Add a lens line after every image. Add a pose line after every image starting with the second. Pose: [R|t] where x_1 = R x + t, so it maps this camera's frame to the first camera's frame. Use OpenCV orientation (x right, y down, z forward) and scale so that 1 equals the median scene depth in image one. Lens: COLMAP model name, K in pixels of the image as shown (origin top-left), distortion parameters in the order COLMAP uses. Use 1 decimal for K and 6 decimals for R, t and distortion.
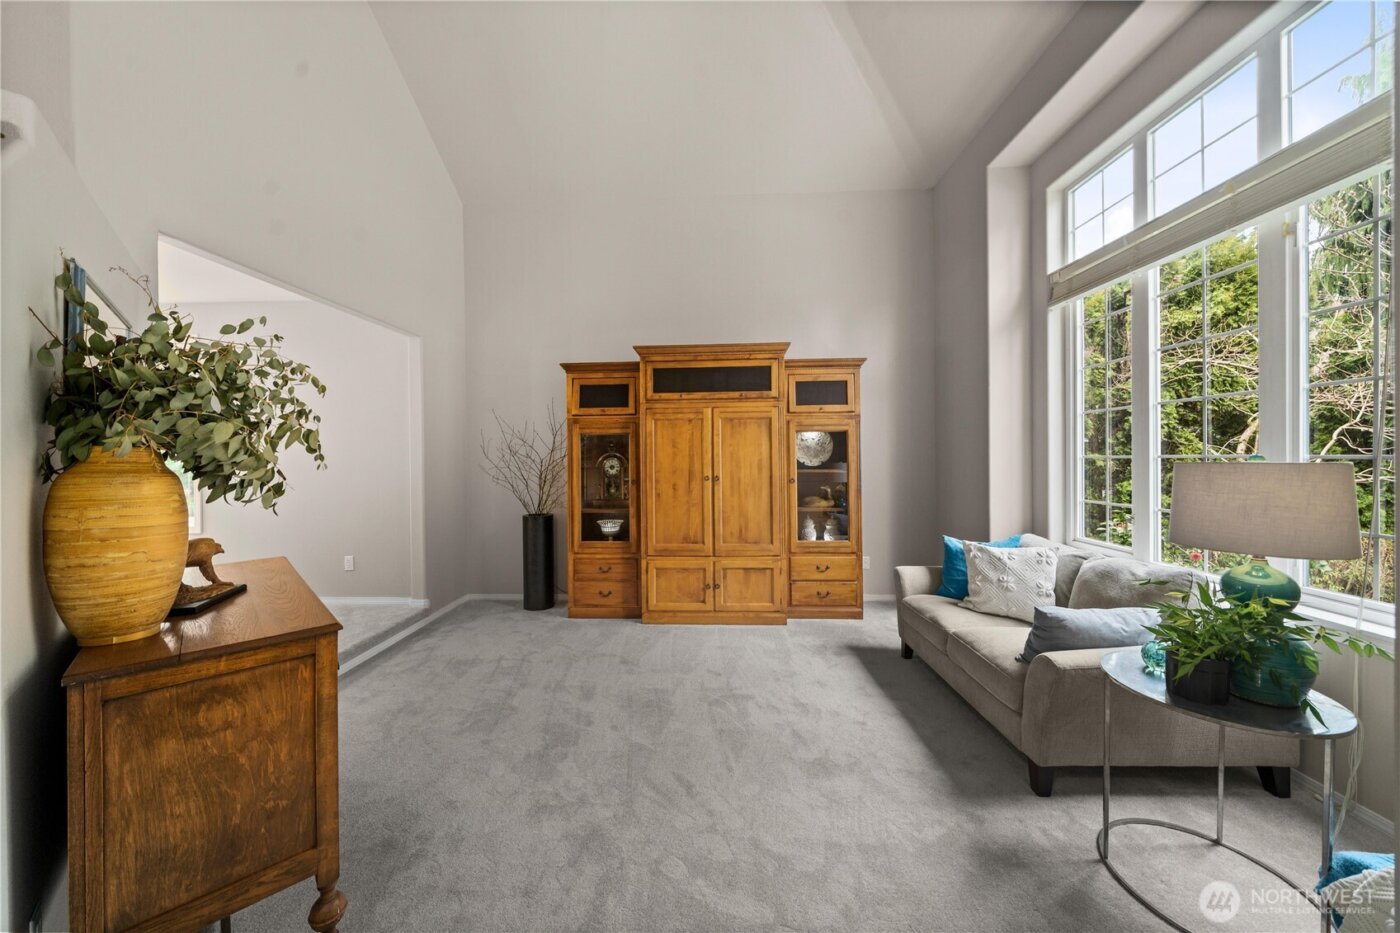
lens RADIAL K [[480.9, 0, 694.3], [0, 480.9, 460.0], [0, 0, 1]] dist [-0.006019, 0.000101]
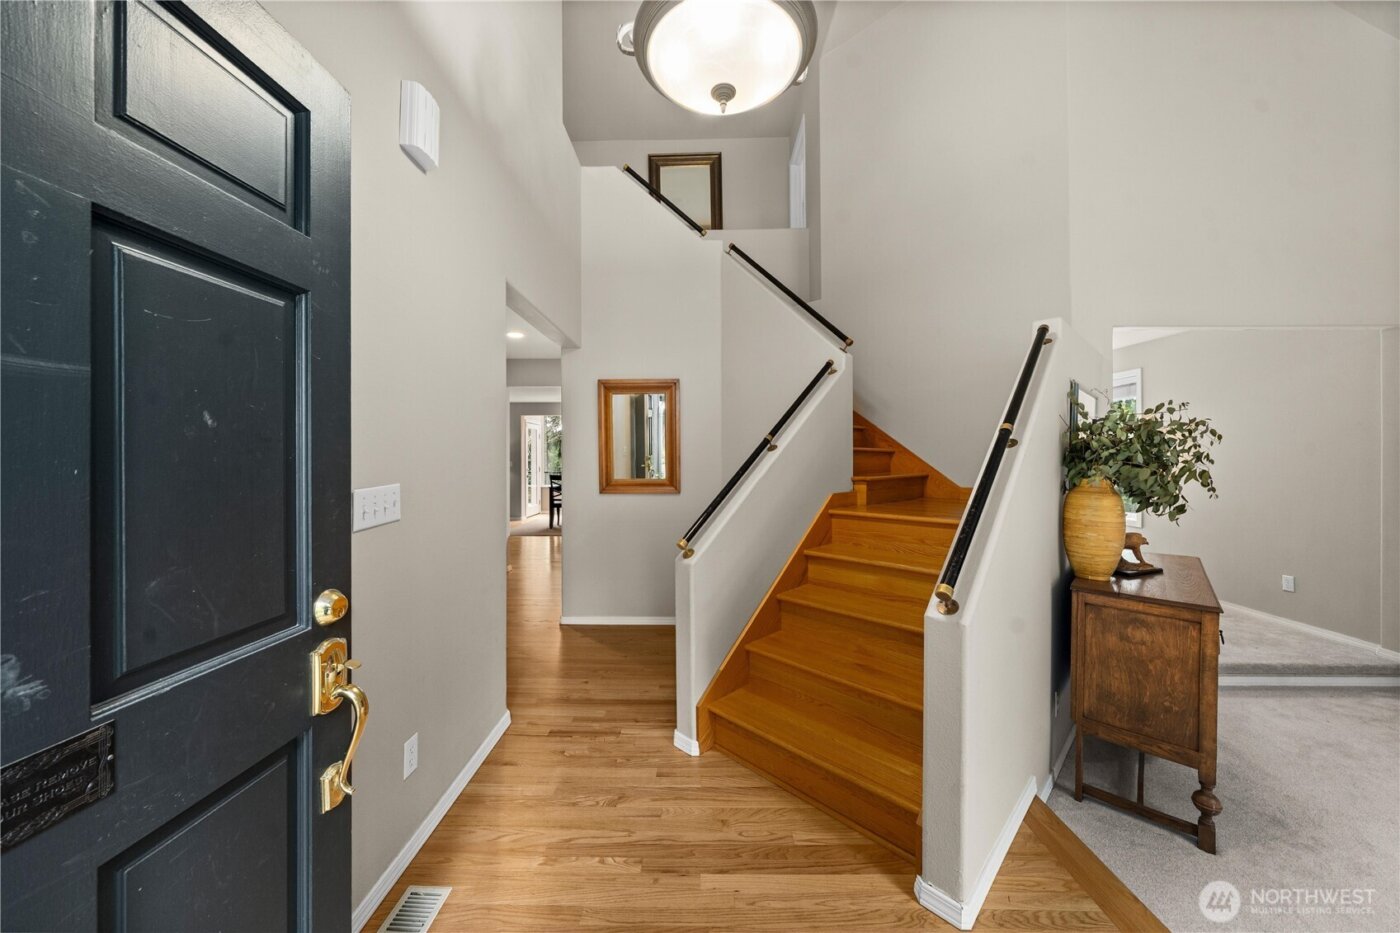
lens RADIAL K [[480.9, 0, 693.5], [0, 480.9, 457.9], [0, 0, 1]] dist [-0.006019, 0.000101]
pose [[0.008100, 0.010747, -0.999909, 0.690354], [-0.005428, 0.999928, 0.010703, -0.118978], [0.999952, 0.005341, 0.008157, -0.609326]]
